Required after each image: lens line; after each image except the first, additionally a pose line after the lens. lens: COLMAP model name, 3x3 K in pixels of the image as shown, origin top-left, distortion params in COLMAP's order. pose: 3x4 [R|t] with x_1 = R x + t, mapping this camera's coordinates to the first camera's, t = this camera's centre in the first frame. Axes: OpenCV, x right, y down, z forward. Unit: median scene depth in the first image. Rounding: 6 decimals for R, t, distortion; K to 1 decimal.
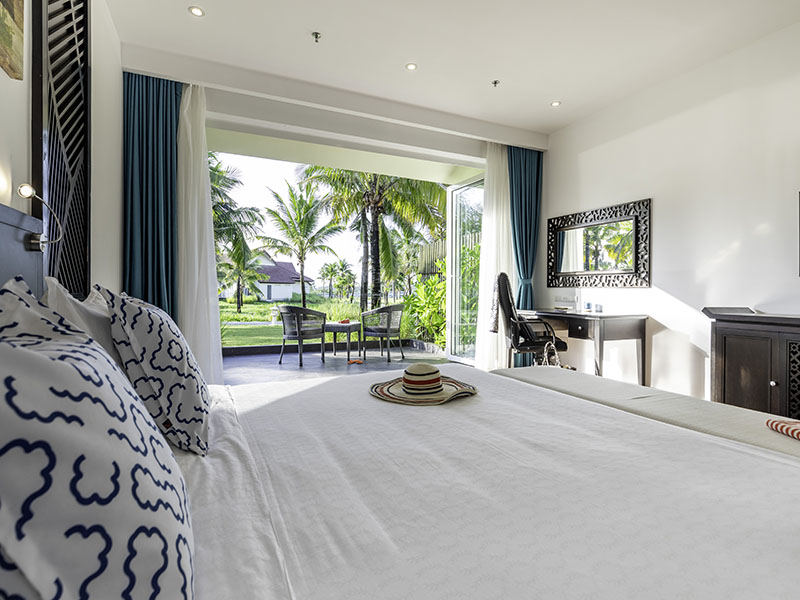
lens RADIAL K [[424.4, 0, 401.9], [0, 424.4, 301.1], [0, 0, 1]] dist [-0.003340, -0.001058]
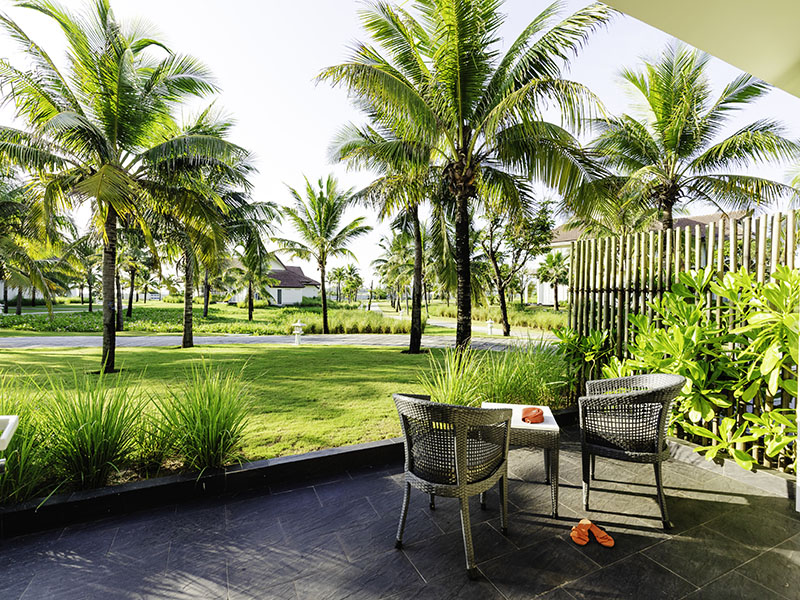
lens RADIAL K [[383.3, 0, 396.7], [0, 383.3, 302.8], [0, 0, 1]] dist [0.000924, 0.000115]
pose [[0.999975, -0.004660, 0.005263, -0.314756], [0.004629, 0.999972, 0.005859, -0.076607], [-0.005291, -0.005835, 0.999969, 0.717921]]
